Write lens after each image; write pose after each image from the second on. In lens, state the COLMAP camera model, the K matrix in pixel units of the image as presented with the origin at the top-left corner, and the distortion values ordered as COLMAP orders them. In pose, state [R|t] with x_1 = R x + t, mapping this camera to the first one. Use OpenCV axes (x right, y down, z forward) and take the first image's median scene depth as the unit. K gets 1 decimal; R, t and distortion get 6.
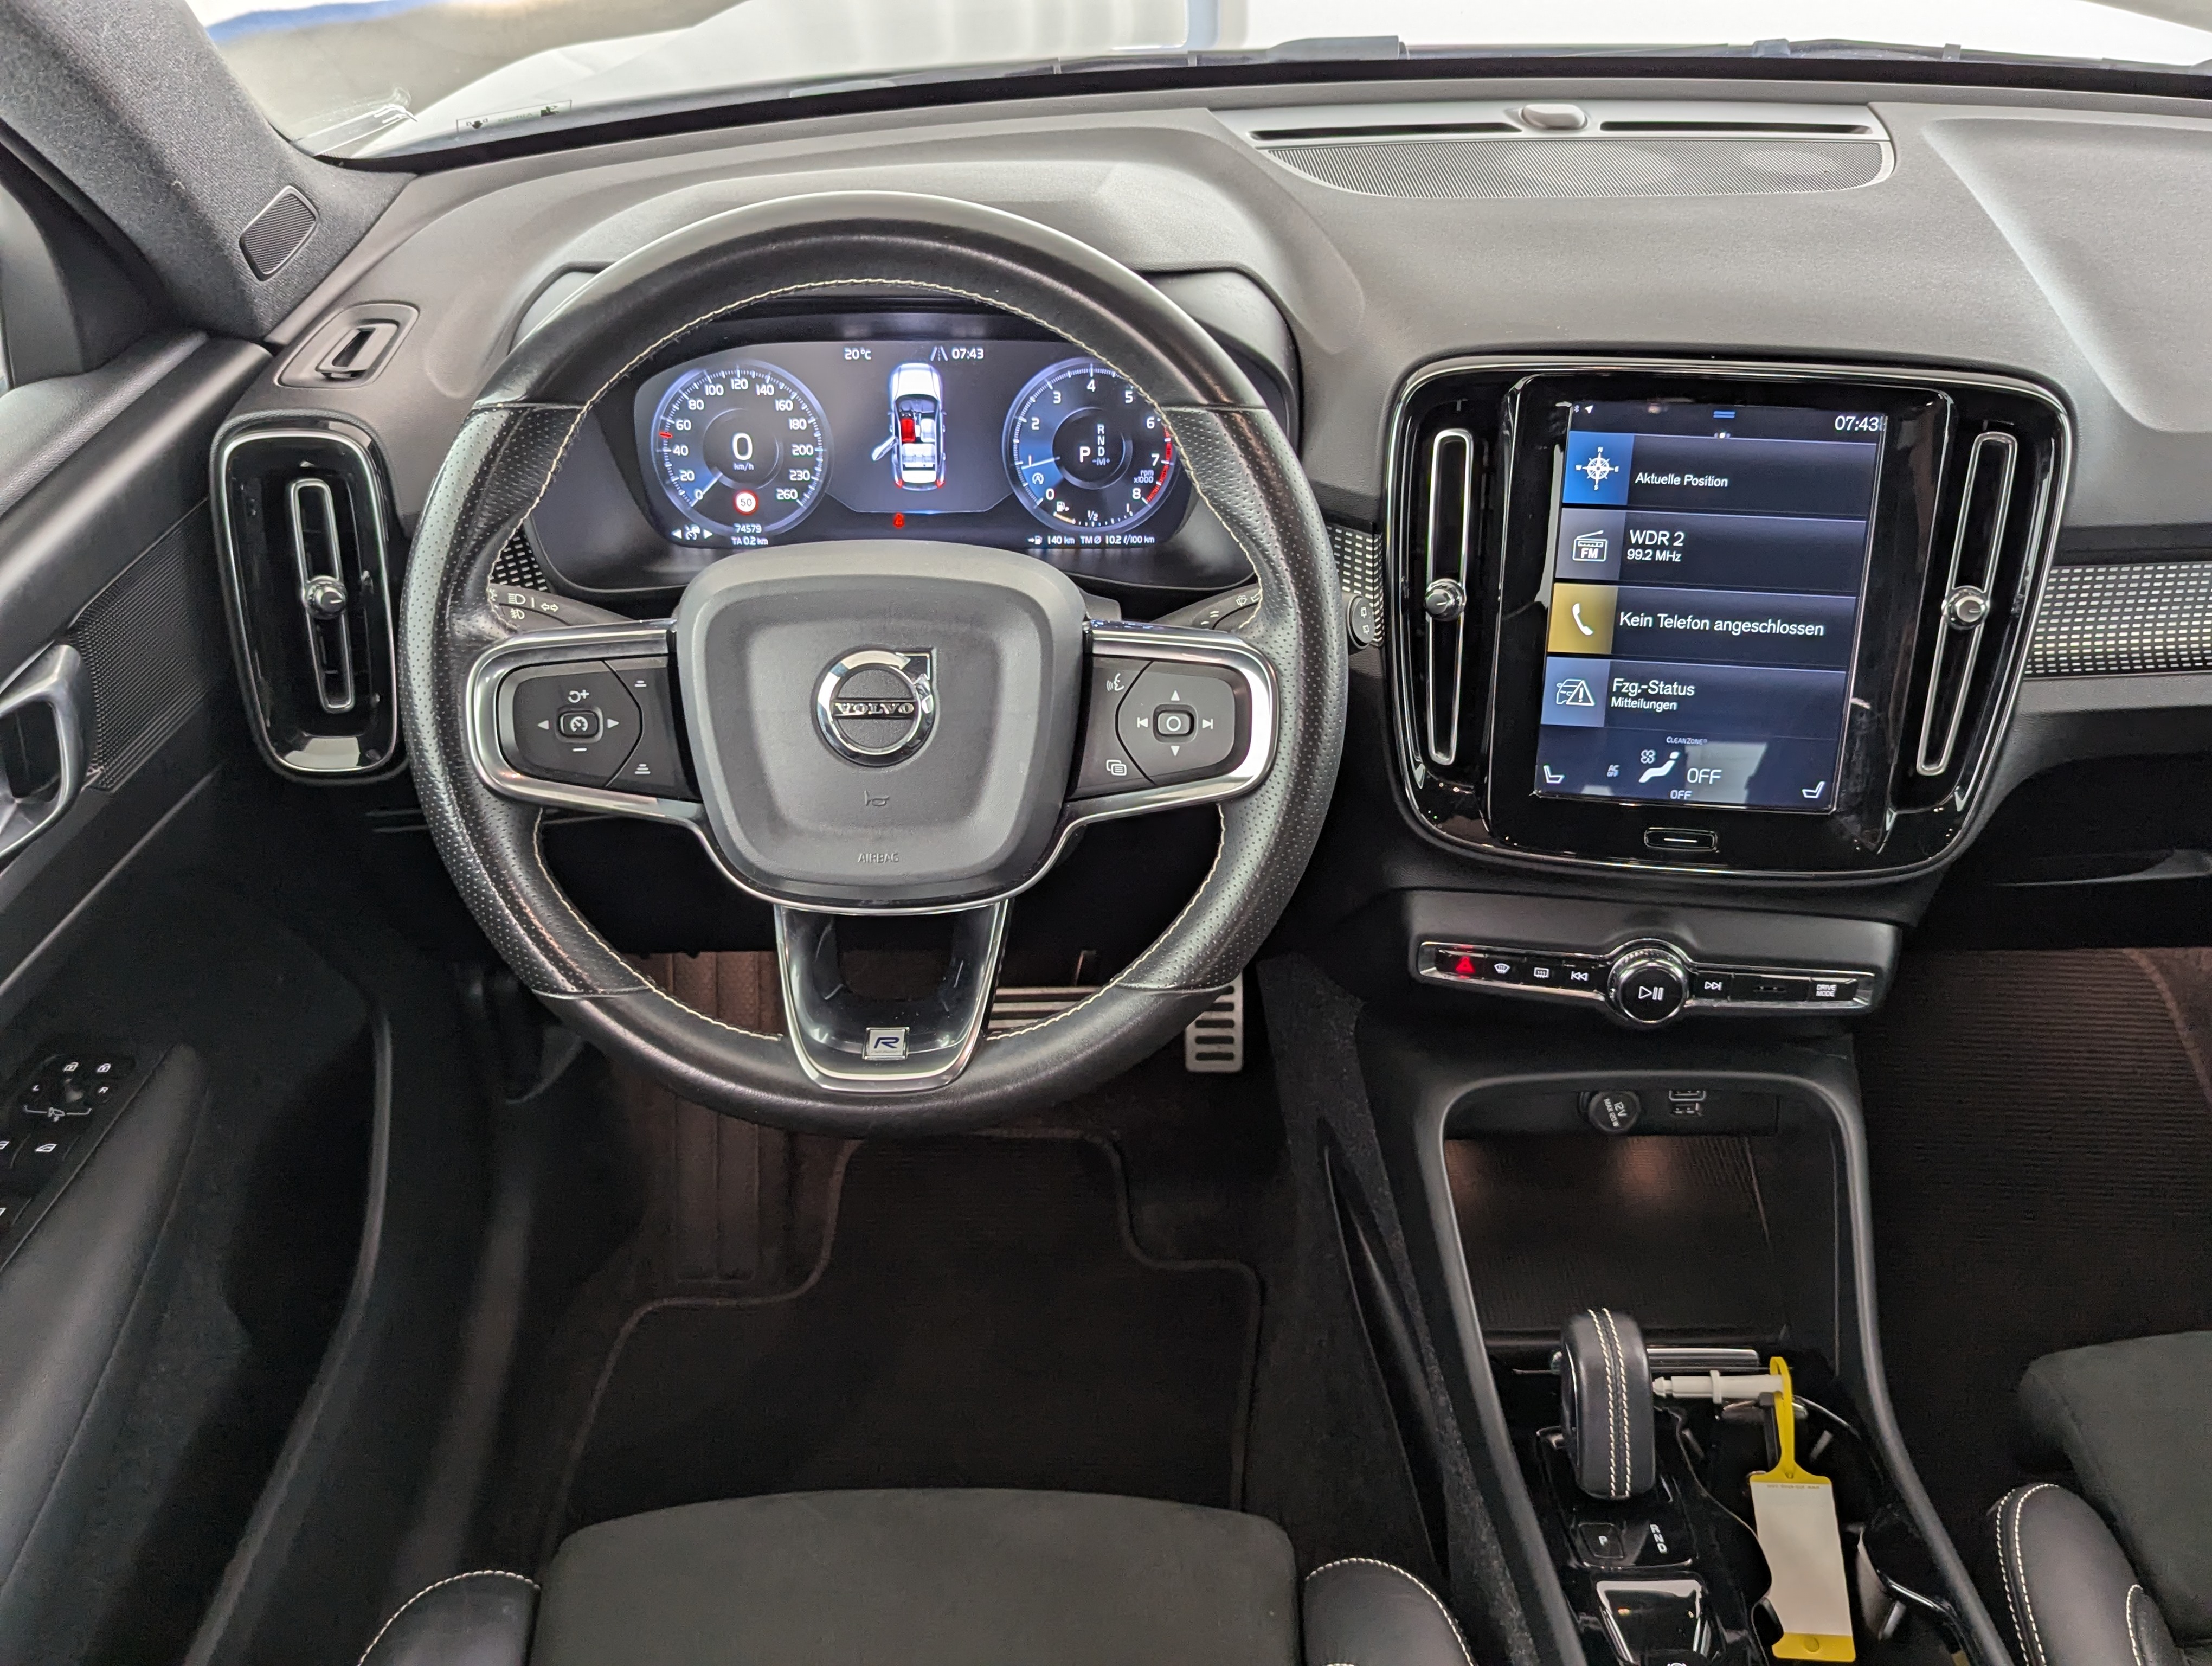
lens RADIAL K [[1853.2, 0, 1101.4], [0, 1853.2, 872.5], [0, 0, 1]] dist [0.070413, -0.093750]
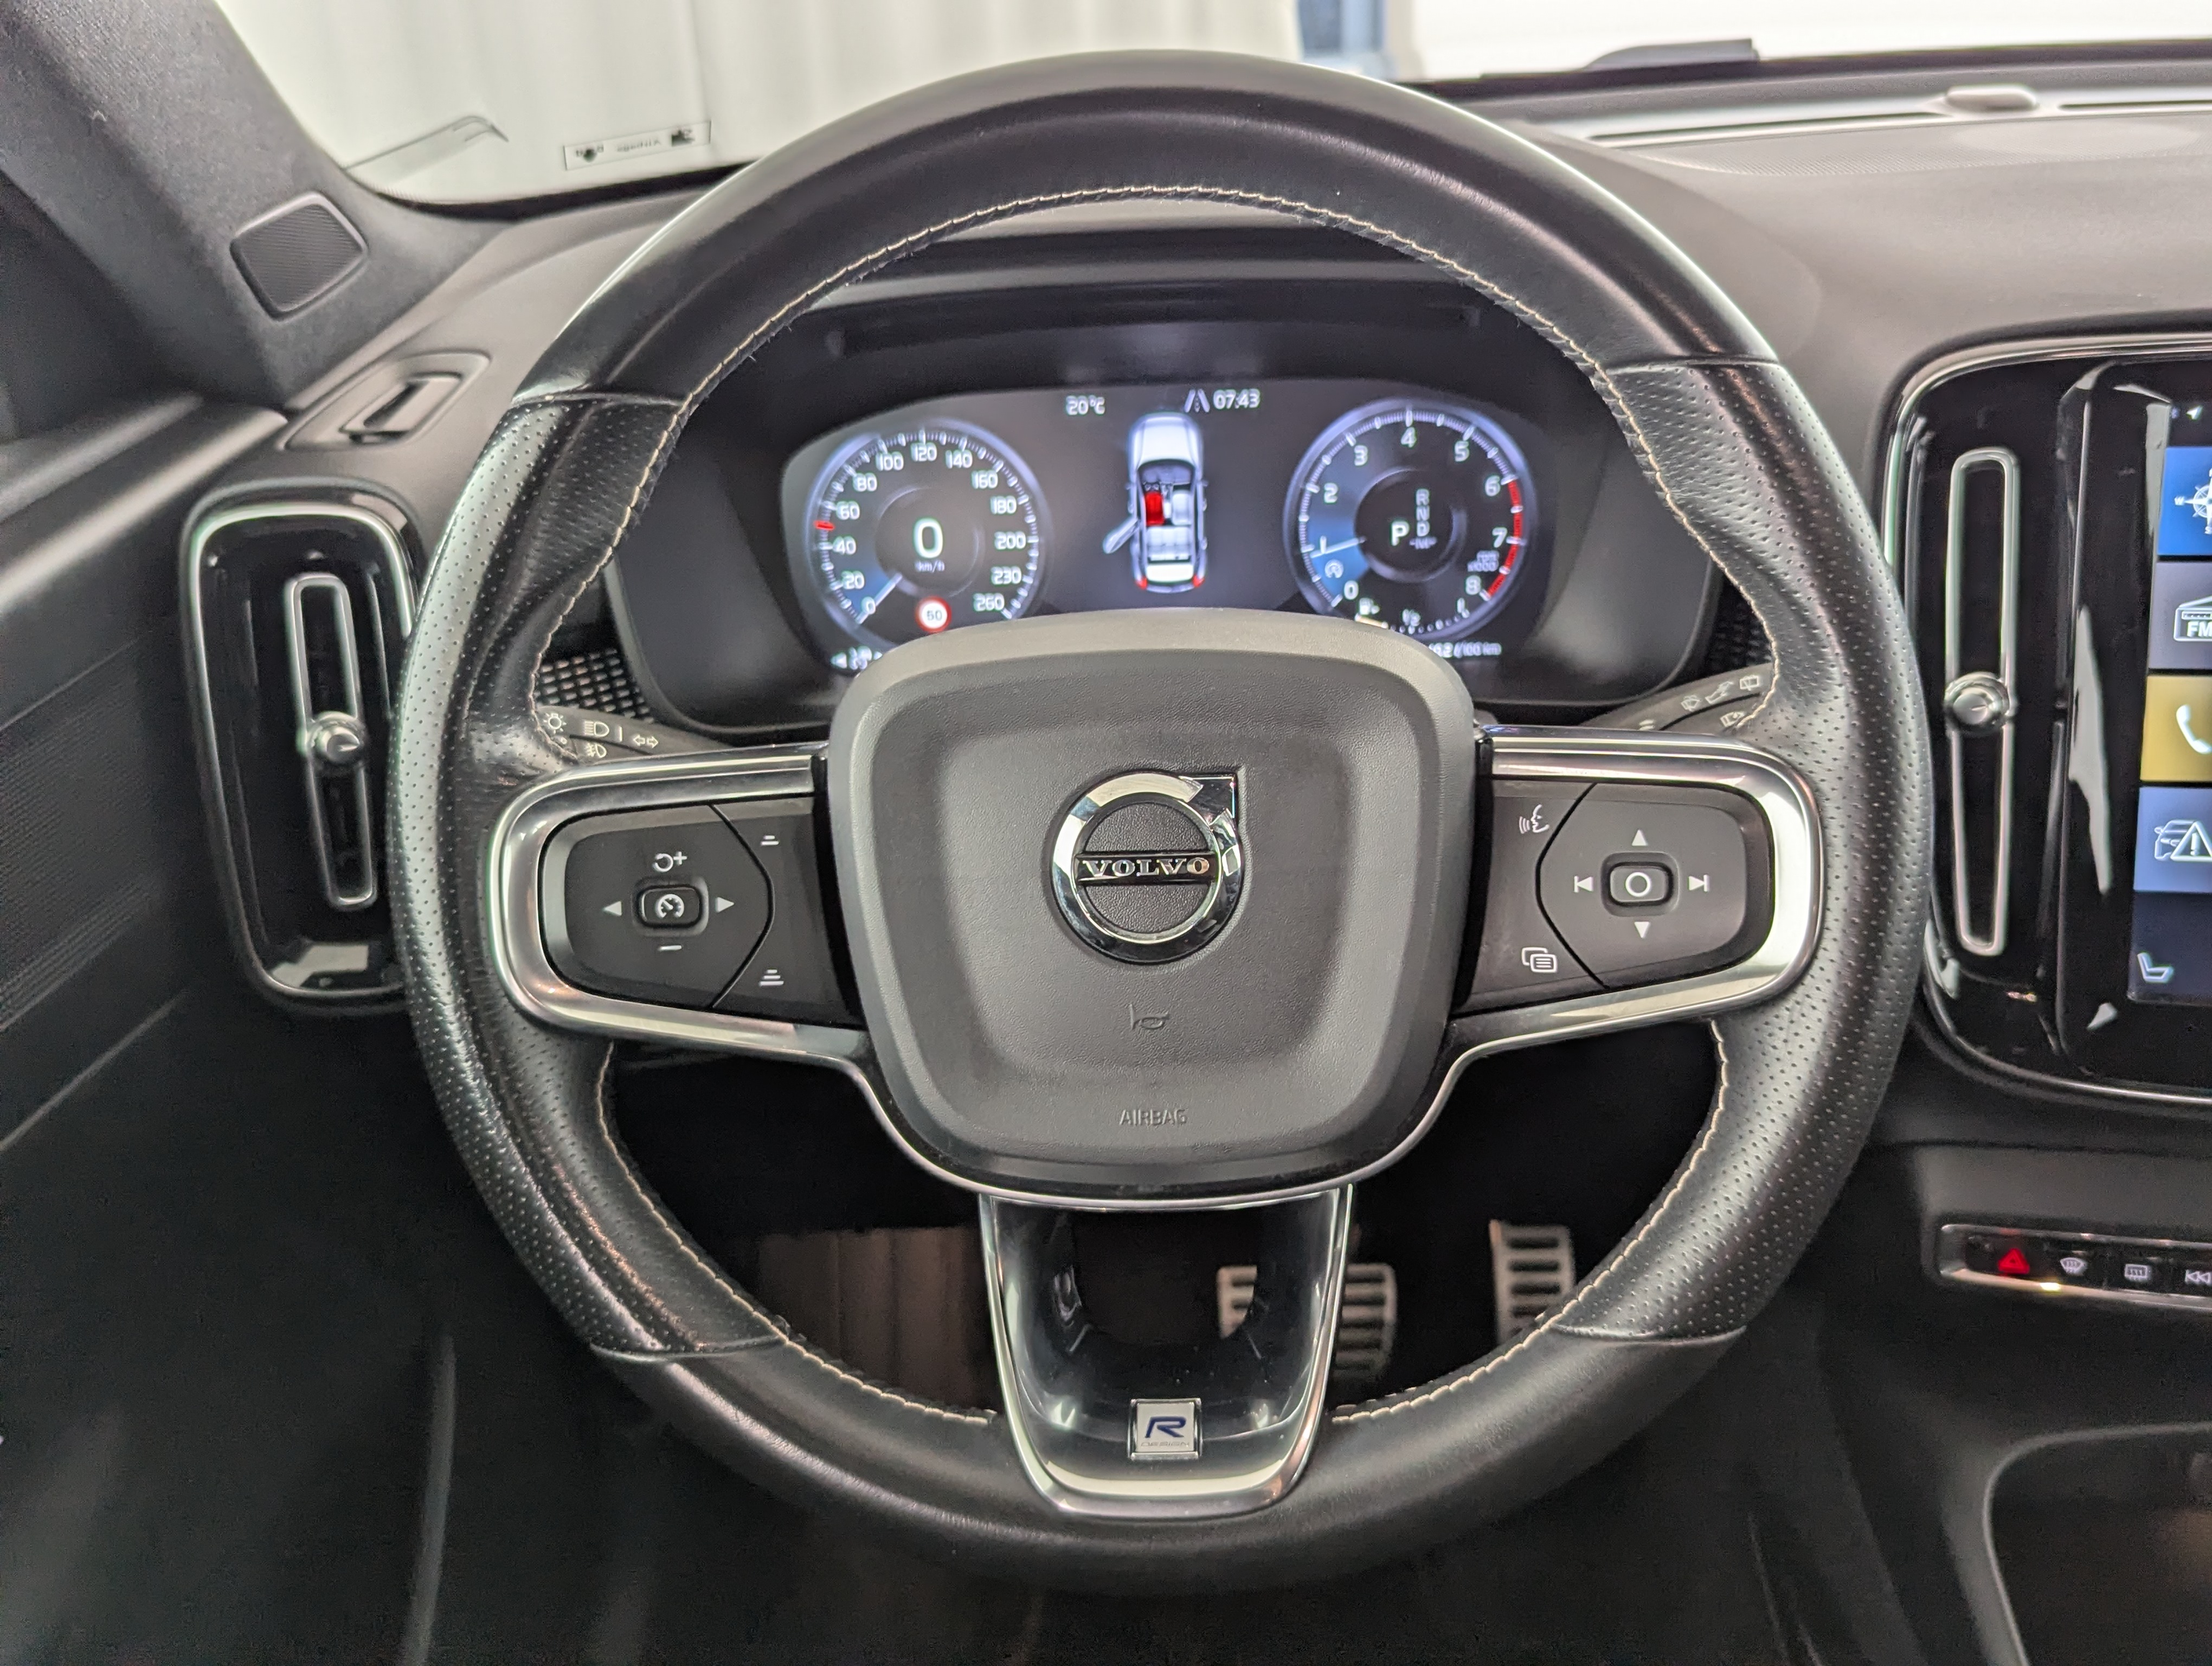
lens RADIAL K [[1853.2, 0, 1101.4], [0, 1853.2, 872.5], [0, 0, 1]] dist [0.070413, -0.093750]
pose [[0.995245, -0.024861, -0.094174, -0.070587], [0.013247, 0.992442, -0.121995, -0.011993], [0.096495, 0.120167, 0.988053, 0.356900]]
